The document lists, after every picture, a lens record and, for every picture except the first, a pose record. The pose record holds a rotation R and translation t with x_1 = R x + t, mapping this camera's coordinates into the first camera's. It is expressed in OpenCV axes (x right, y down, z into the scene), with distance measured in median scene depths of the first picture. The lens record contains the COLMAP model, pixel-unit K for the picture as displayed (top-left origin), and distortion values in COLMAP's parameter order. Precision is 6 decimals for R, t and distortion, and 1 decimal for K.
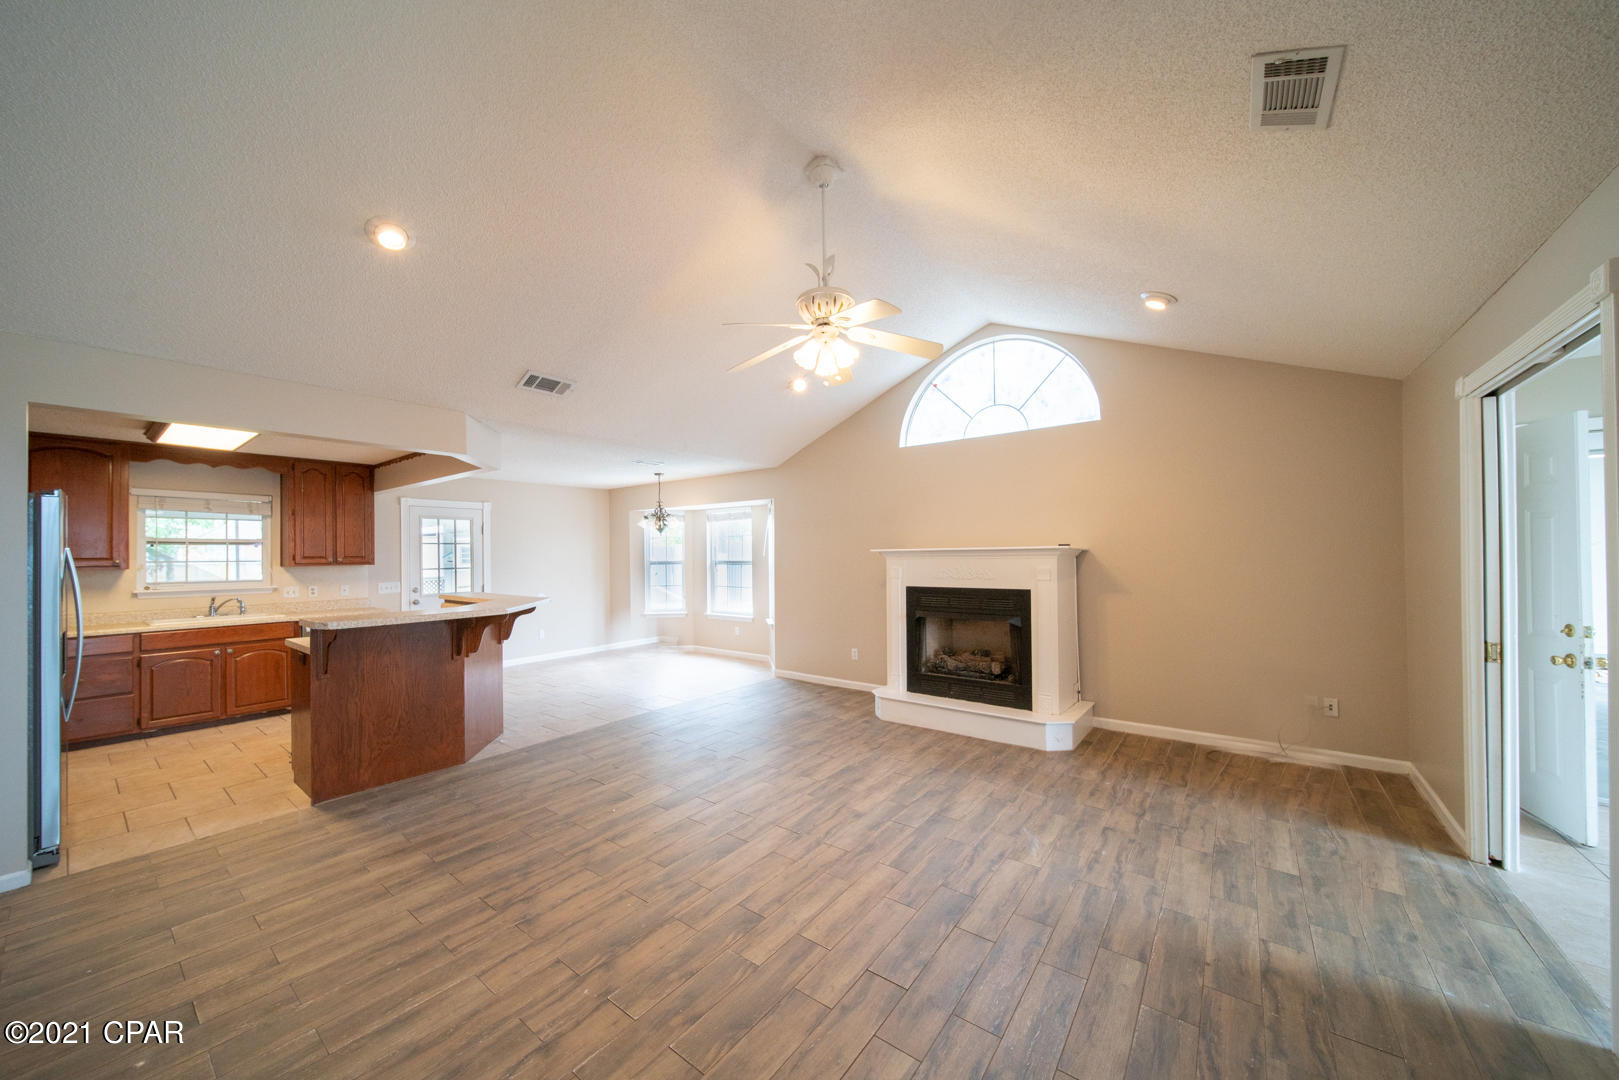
lens RADIAL K [[570.8, 0, 803.3], [0, 570.8, 554.1], [0, 0, 1]] dist [-0.002579, -0.000119]
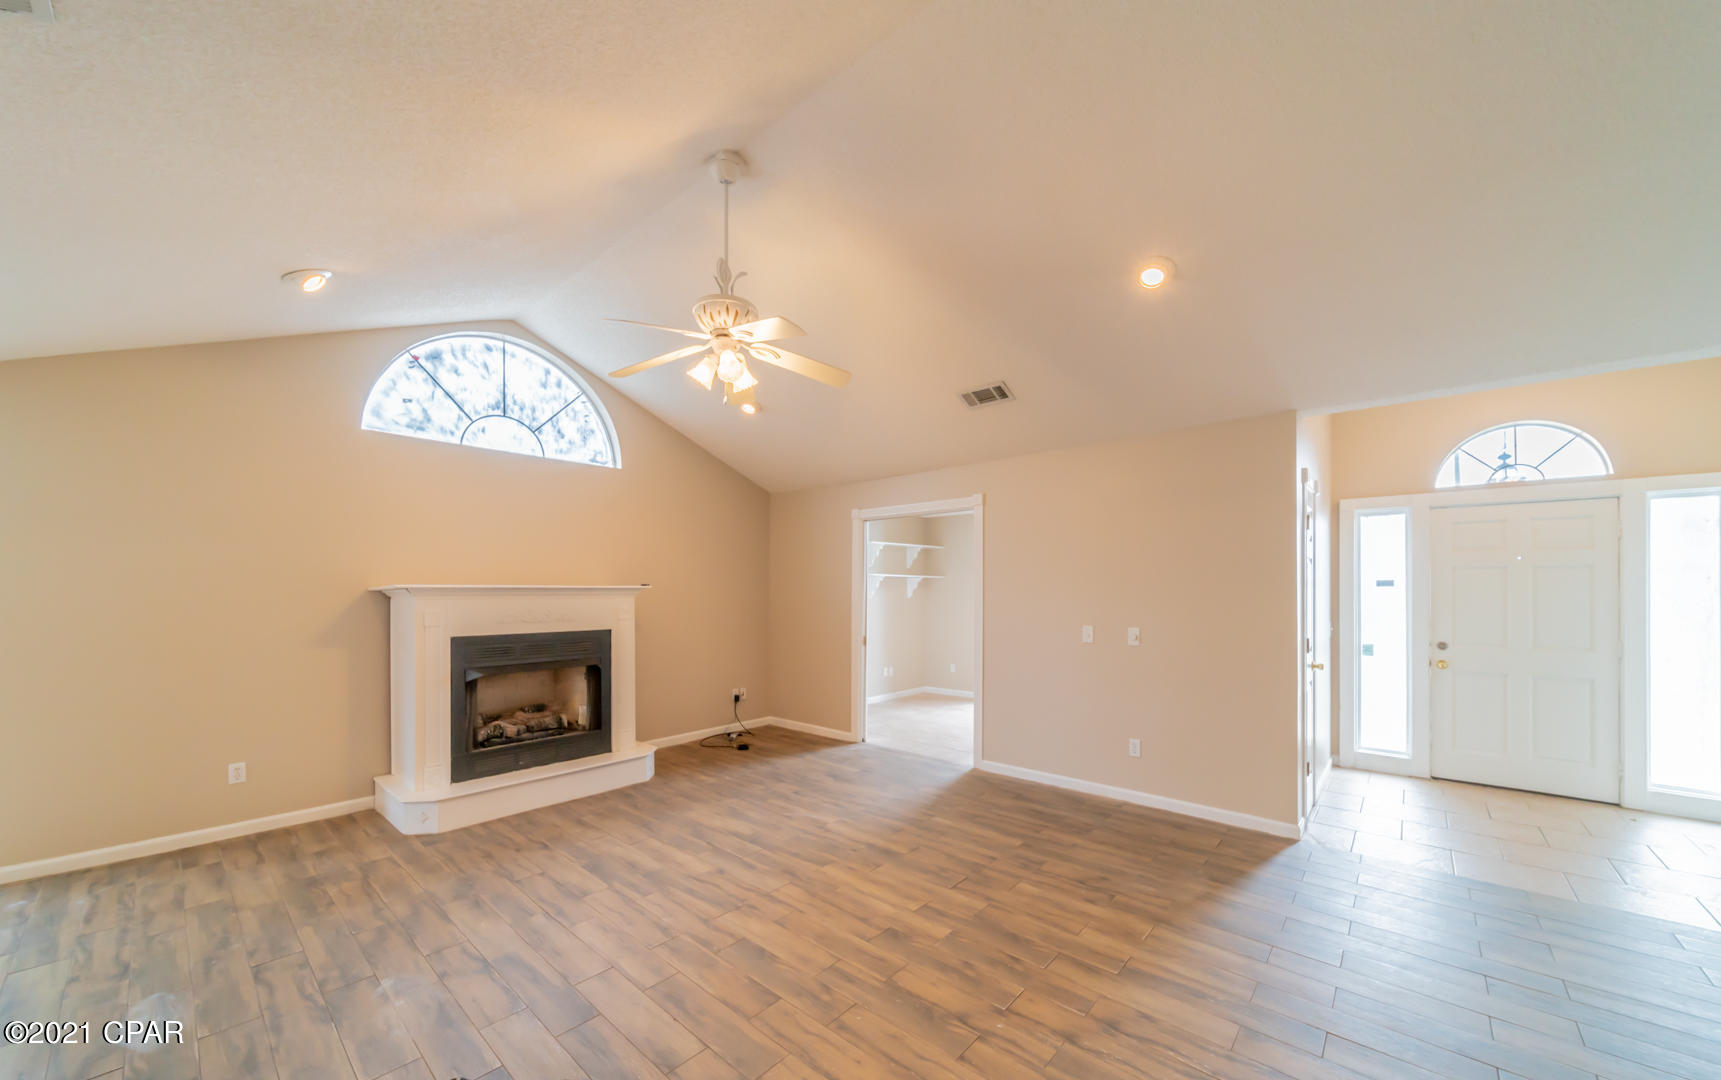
lens RADIAL K [[599.8, 0, 868.4], [0, 599.8, 591.5], [0, 0, 1]] dist [0.001740, 0.000081]
pose [[0.070850, 0.014565, 0.997381, -0.748322], [-0.004545, 0.999888, -0.014279, 0.011397], [-0.997477, -0.003521, 0.070908, 0.593922]]
